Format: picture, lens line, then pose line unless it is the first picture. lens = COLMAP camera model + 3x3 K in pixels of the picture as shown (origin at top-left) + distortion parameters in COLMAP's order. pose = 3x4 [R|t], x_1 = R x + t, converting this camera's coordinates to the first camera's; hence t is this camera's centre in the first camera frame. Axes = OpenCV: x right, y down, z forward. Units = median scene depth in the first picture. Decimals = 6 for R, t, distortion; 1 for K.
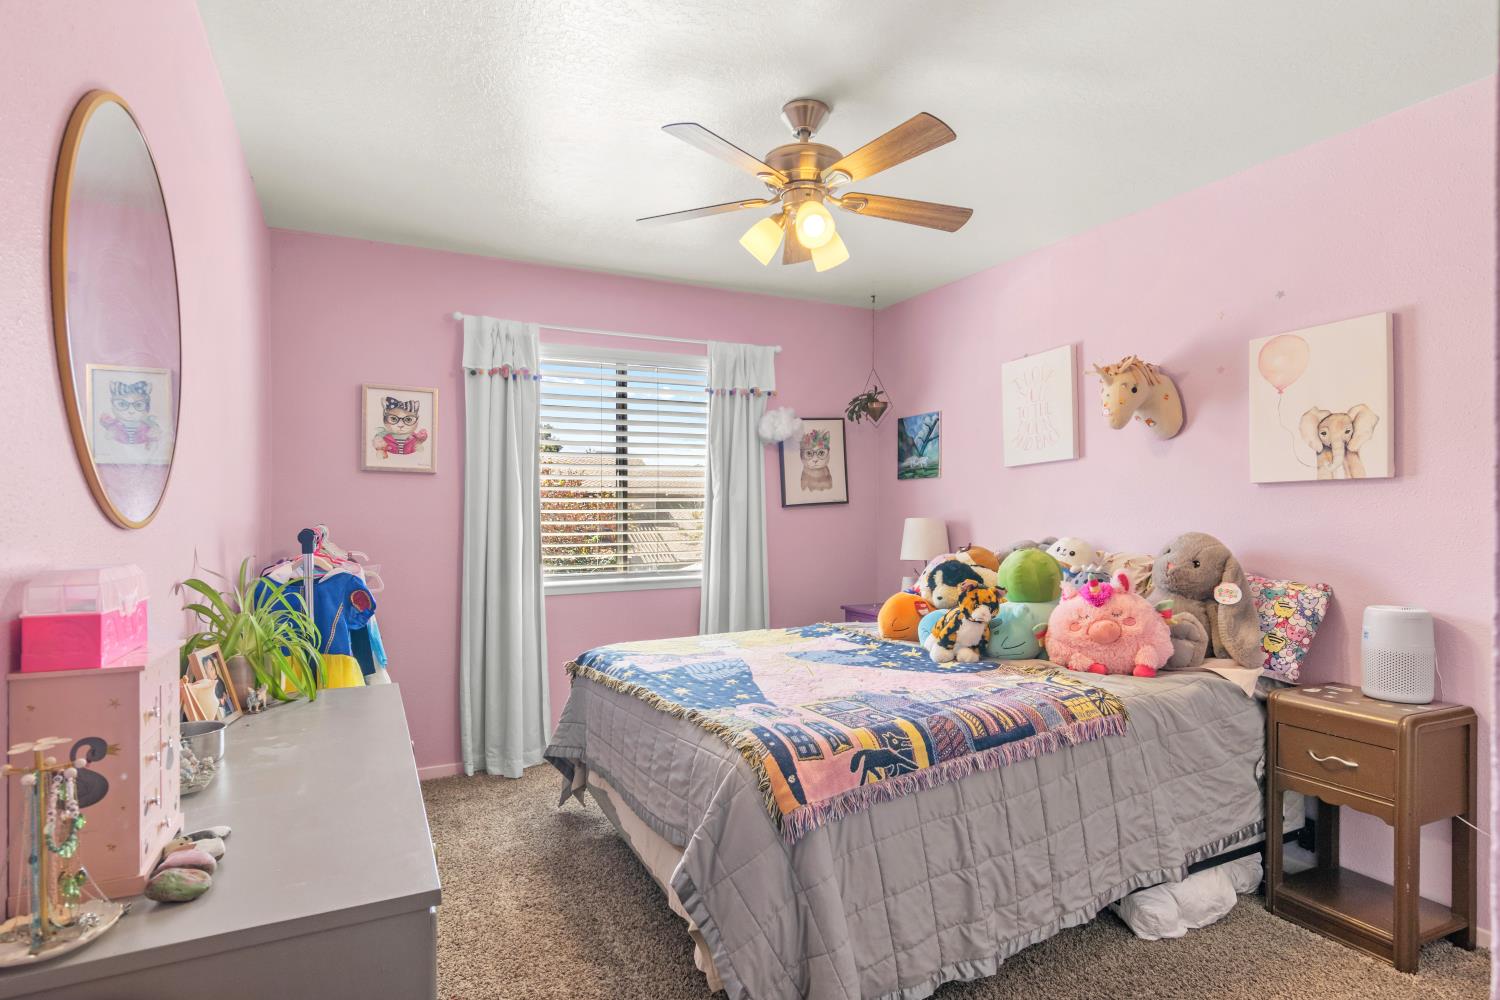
lens RADIAL K [[762.8, 0, 748.2], [0, 762.8, 505.5], [0, 0, 1]] dist [-0.004319, 0.002313]
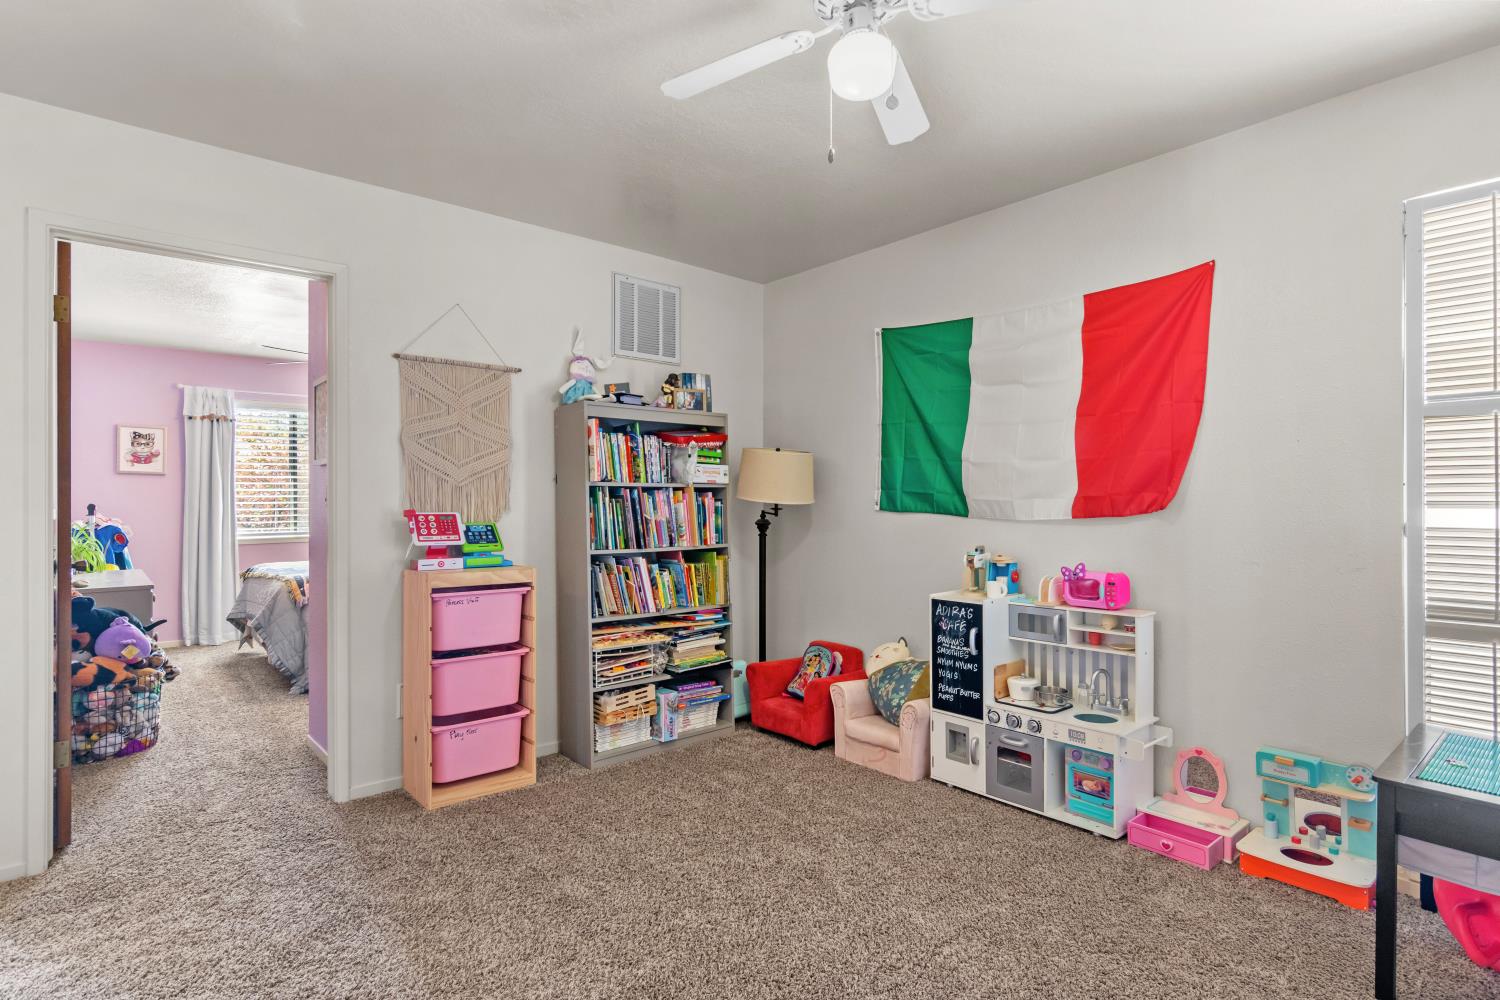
lens RADIAL K [[762.8, 0, 754.1], [0, 762.8, 493.7], [0, 0, 1]] dist [-0.004319, 0.002313]
pose [[0.969177, 0.002130, 0.246356, 0.488050], [-0.002286, 0.999997, 0.000347, -0.001731], [-0.246354, -0.000900, 0.969179, -1.070398]]
